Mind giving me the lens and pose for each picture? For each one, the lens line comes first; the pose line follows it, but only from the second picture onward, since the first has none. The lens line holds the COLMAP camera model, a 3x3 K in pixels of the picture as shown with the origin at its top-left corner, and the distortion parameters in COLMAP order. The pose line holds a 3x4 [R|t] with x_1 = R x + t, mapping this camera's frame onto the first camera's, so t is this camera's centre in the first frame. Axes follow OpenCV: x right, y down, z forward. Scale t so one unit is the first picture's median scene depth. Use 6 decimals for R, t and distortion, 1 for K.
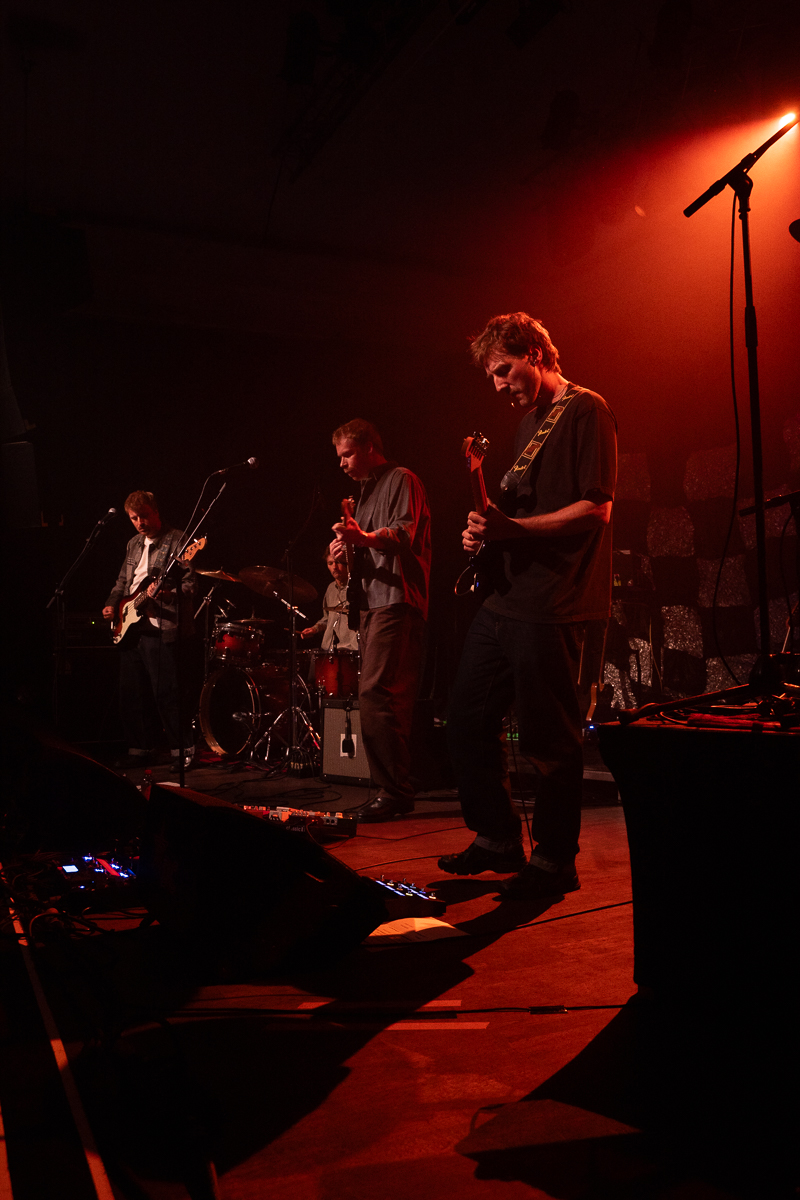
lens RADIAL K [[1018.2, 0, 400.0], [0, 1018.2, 600.0], [0, 0, 1]] dist [-0.086194, 0.009445]
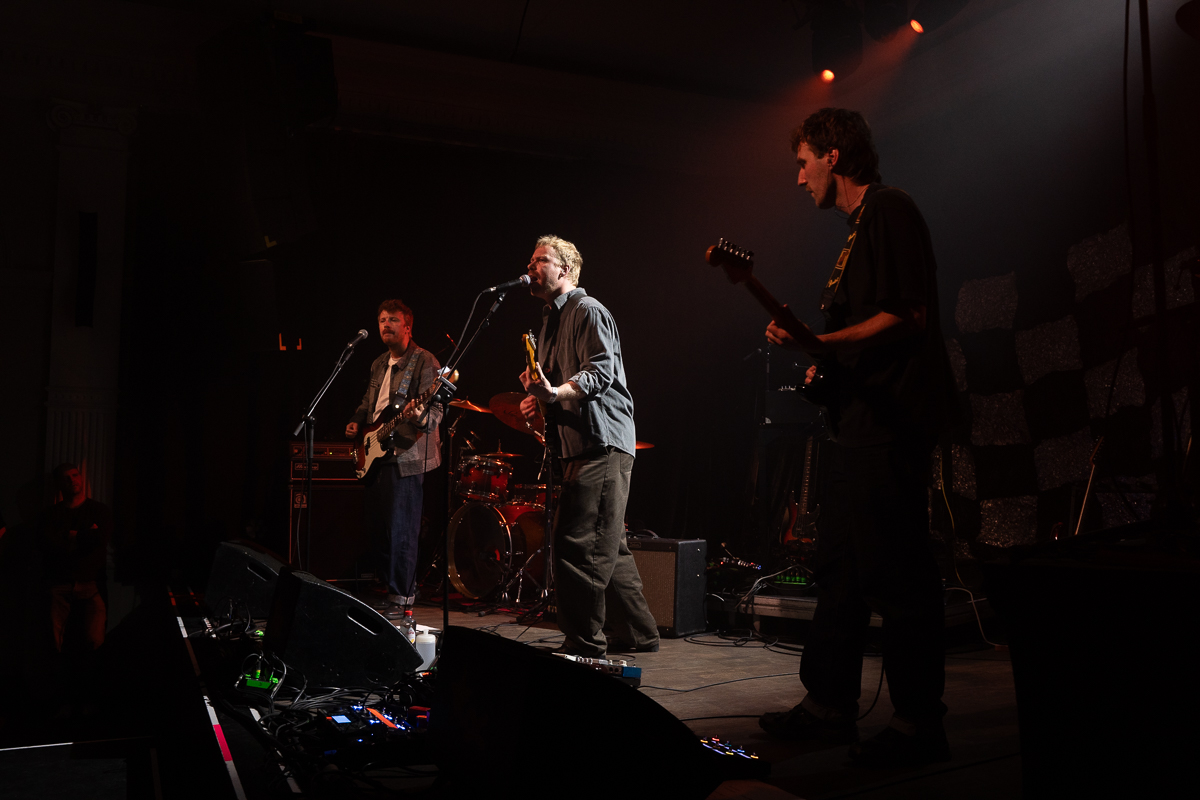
lens RADIAL K [[1053.3, 0, 600.0], [0, 1053.3, 400.0], [0, 0, 1]] dist [-0.106133, 0.115968]
pose [[0.999805, 0.012848, -0.014976, -0.041994], [-0.013405, 0.999198, -0.037743, 0.006914], [0.014479, 0.037937, 0.999175, 0.030126]]
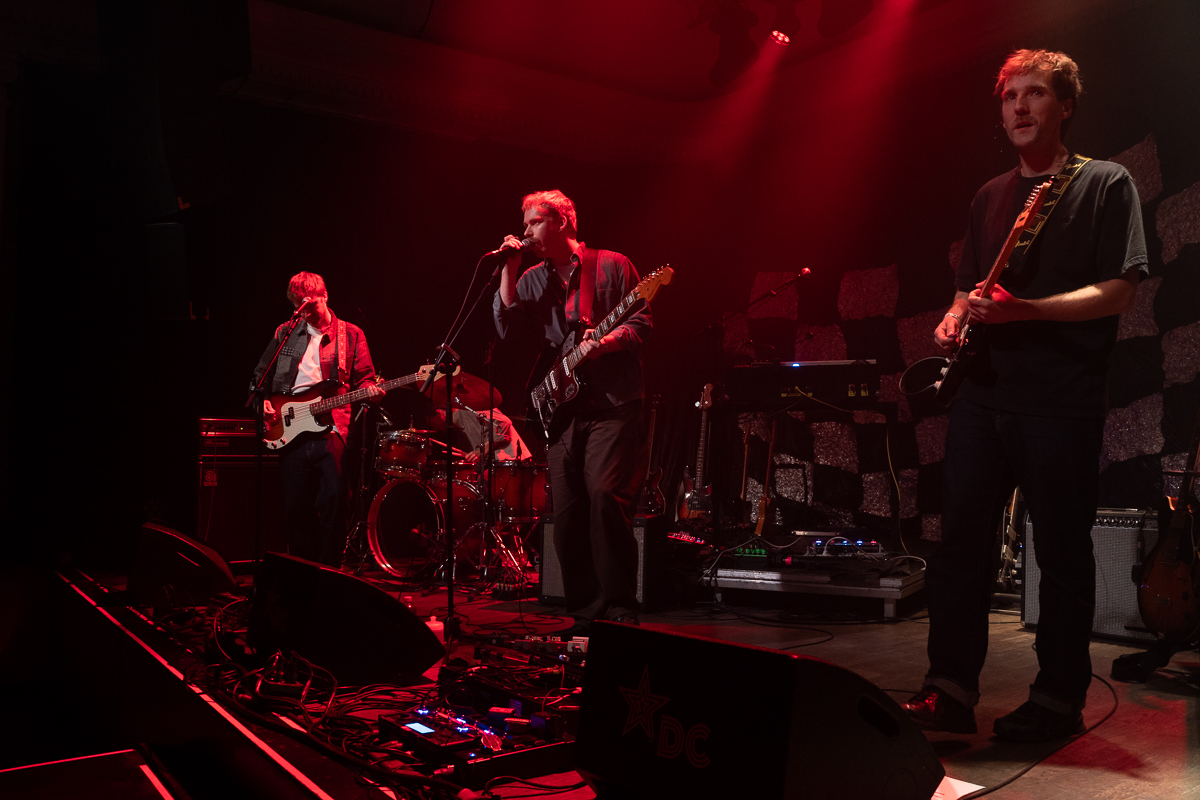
lens RADIAL K [[966.2, 0, 600.0], [0, 966.2, 400.0], [0, 0, 1]] dist [-0.101396, 0.003479]
pose [[0.981099, 0.021082, 0.192355, -0.164601], [-0.016731, 0.999567, -0.024216, 0.012973], [-0.192782, 0.020540, 0.981027, 0.114695]]
